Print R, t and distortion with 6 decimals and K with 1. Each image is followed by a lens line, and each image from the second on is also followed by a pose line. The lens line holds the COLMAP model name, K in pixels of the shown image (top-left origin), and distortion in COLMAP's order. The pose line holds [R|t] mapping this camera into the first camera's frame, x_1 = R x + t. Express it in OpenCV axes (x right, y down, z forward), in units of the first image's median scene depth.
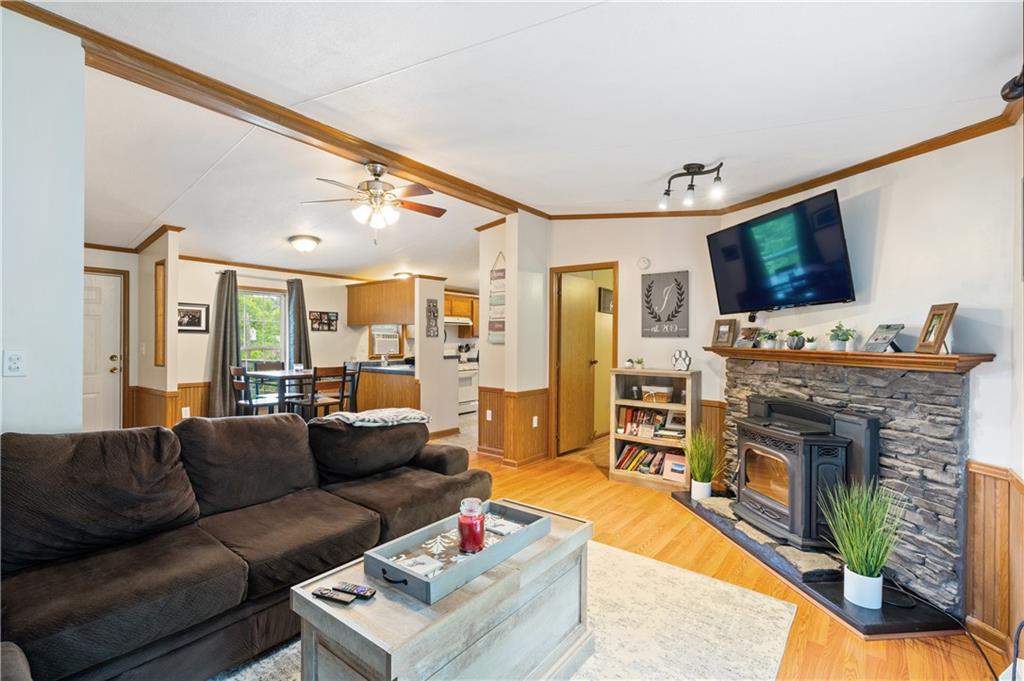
lens RADIAL K [[462.0, 0, 512.8], [0, 462.0, 341.2], [0, 0, 1]] dist [-0.005175, 0.001788]
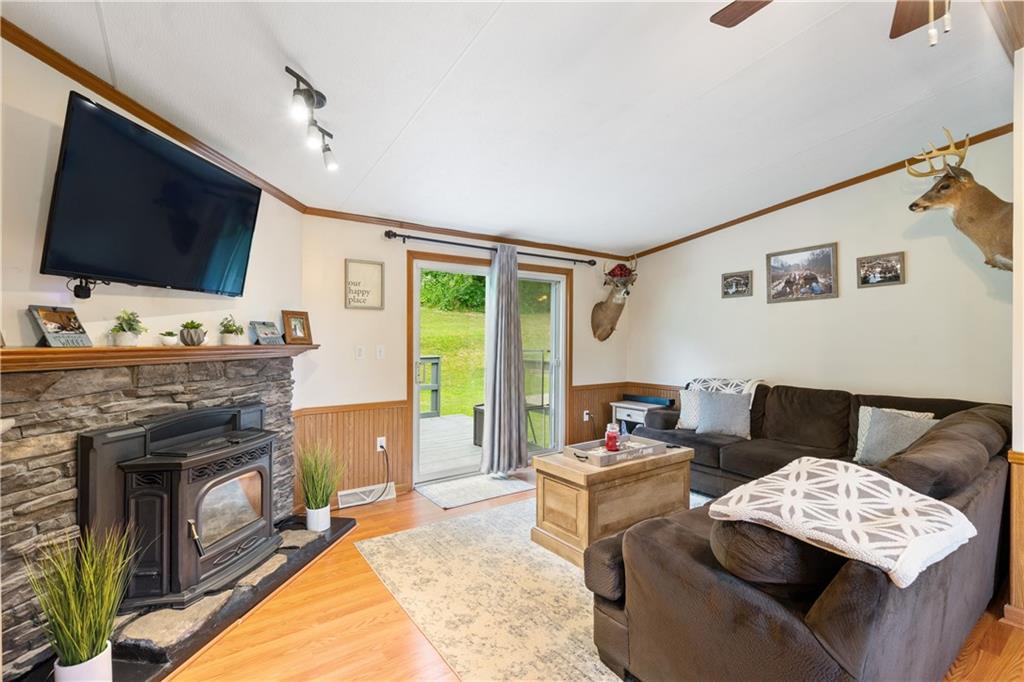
lens RADIAL K [[462.0, 0, 513.0], [0, 462.0, 339.0], [0, 0, 1]] dist [-0.005175, 0.001788]
pose [[-0.957984, -0.007279, 0.286731, -0.076956], [-0.006289, 0.999971, 0.004373, -0.000238], [-0.286754, 0.002386, -0.958001, 0.954121]]
